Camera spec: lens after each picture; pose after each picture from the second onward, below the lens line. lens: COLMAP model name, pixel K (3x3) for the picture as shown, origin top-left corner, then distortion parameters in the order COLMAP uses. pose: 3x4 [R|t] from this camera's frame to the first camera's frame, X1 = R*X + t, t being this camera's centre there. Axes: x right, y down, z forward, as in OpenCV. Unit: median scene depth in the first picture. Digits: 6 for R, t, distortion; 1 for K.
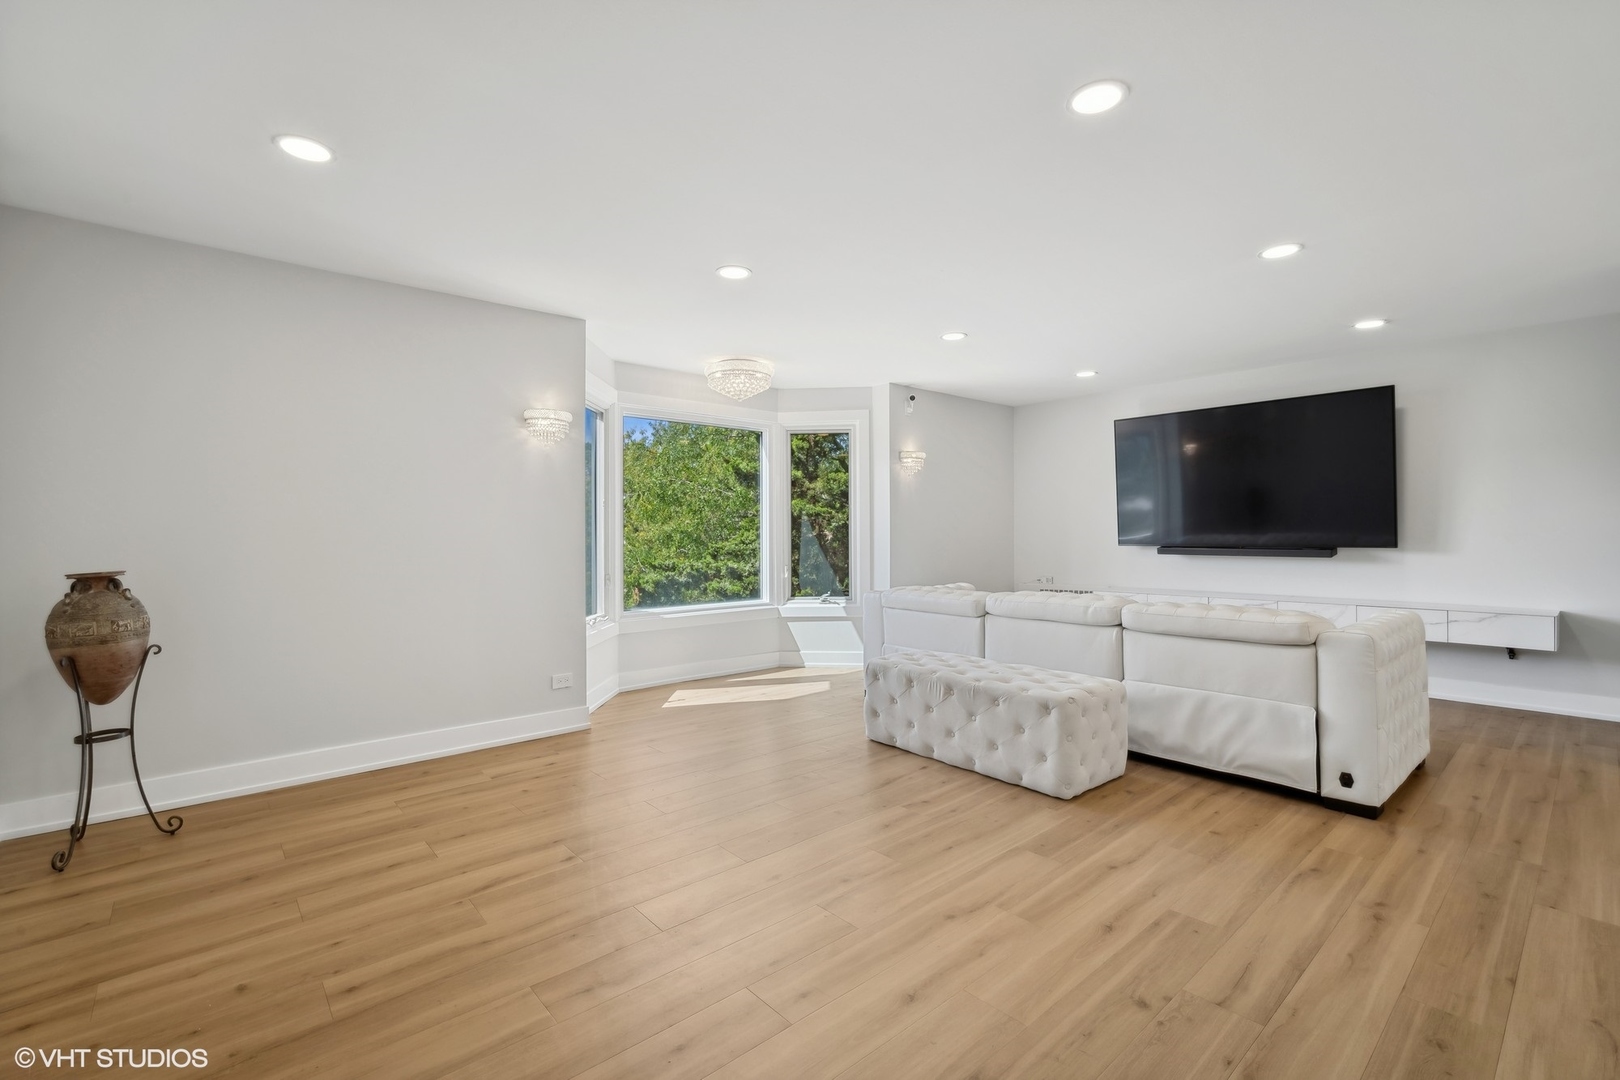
lens RADIAL K [[713.0, 0, 804.1], [0, 713.0, 520.6], [0, 0, 1]] dist [-0.010466, 0.002016]
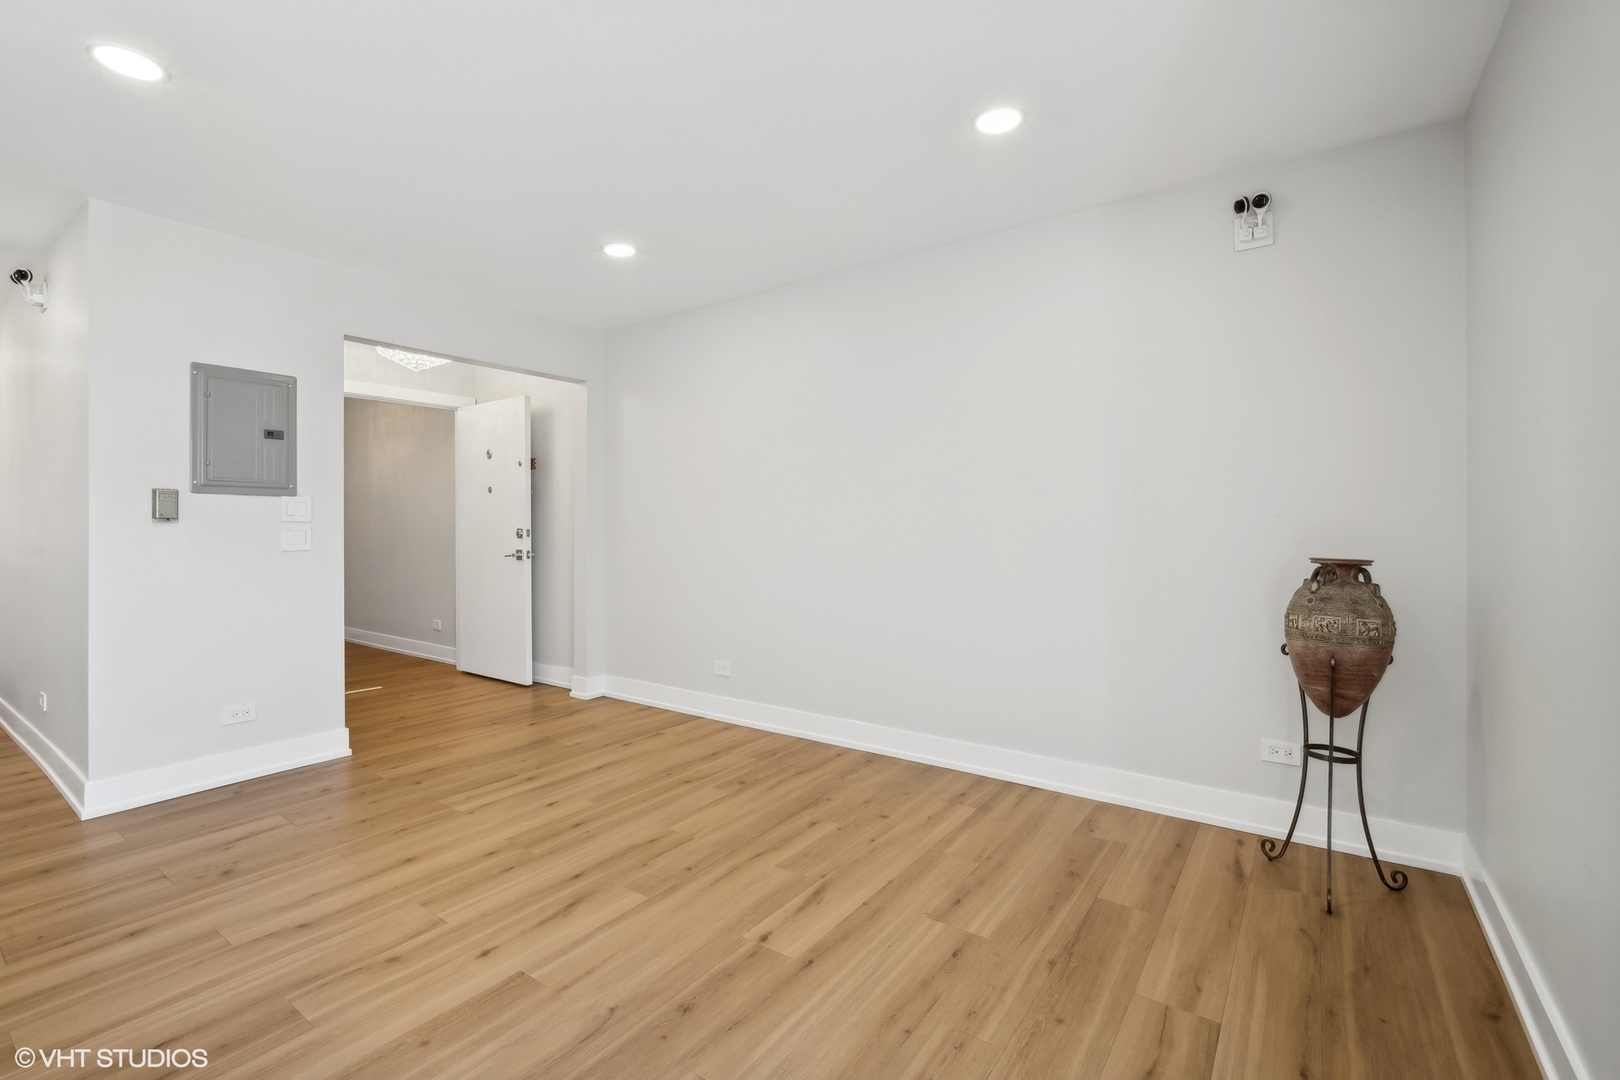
lens RADIAL K [[713.0, 0, 810.9], [0, 713.0, 531.7], [0, 0, 1]] dist [-0.010466, 0.002016]
pose [[-0.970281, 0.014957, -0.241517, -0.161704], [0.017097, 0.999831, -0.006771, 0.030844], [0.241375, -0.010699, -0.970373, 1.432003]]
